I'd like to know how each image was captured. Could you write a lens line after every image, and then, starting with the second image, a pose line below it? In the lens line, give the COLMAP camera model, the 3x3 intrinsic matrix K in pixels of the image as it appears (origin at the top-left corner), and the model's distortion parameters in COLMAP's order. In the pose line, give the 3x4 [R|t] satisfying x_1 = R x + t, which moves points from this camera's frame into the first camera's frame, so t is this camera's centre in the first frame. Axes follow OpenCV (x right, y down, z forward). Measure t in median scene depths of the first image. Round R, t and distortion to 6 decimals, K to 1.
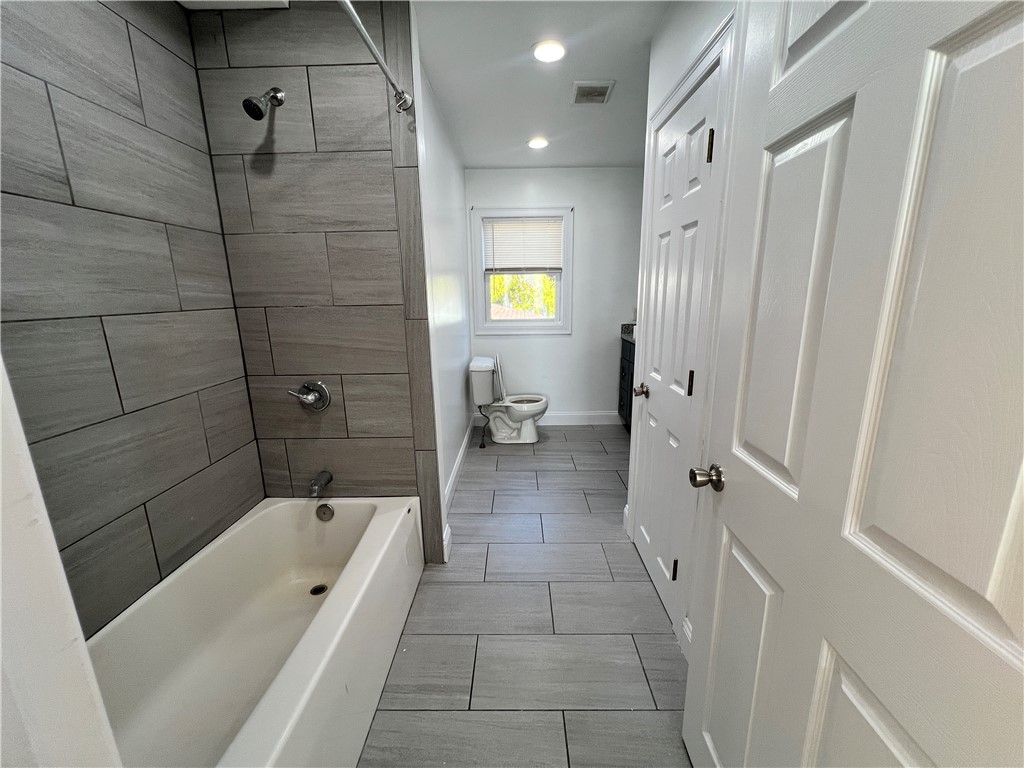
lens RADIAL K [[408.1, 0, 515.3], [0, 408.1, 384.5], [0, 0, 1]] dist [-0.002318, -0.000113]
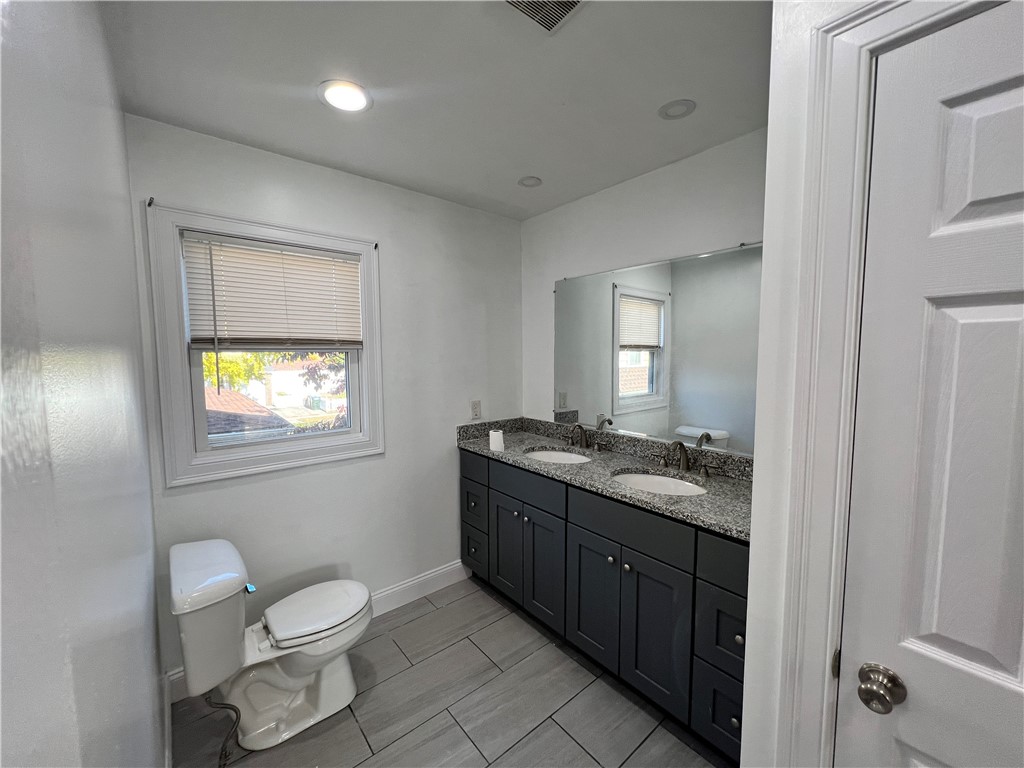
lens RADIAL K [[408.1, 0, 507.7], [0, 408.1, 386.0], [0, 0, 1]] dist [-0.002318, -0.000113]
pose [[0.766324, -0.038701, 0.641288, -0.098927], [0.146717, 0.982349, -0.116040, -0.130068], [-0.625478, 0.183012, 0.758475, 0.457090]]
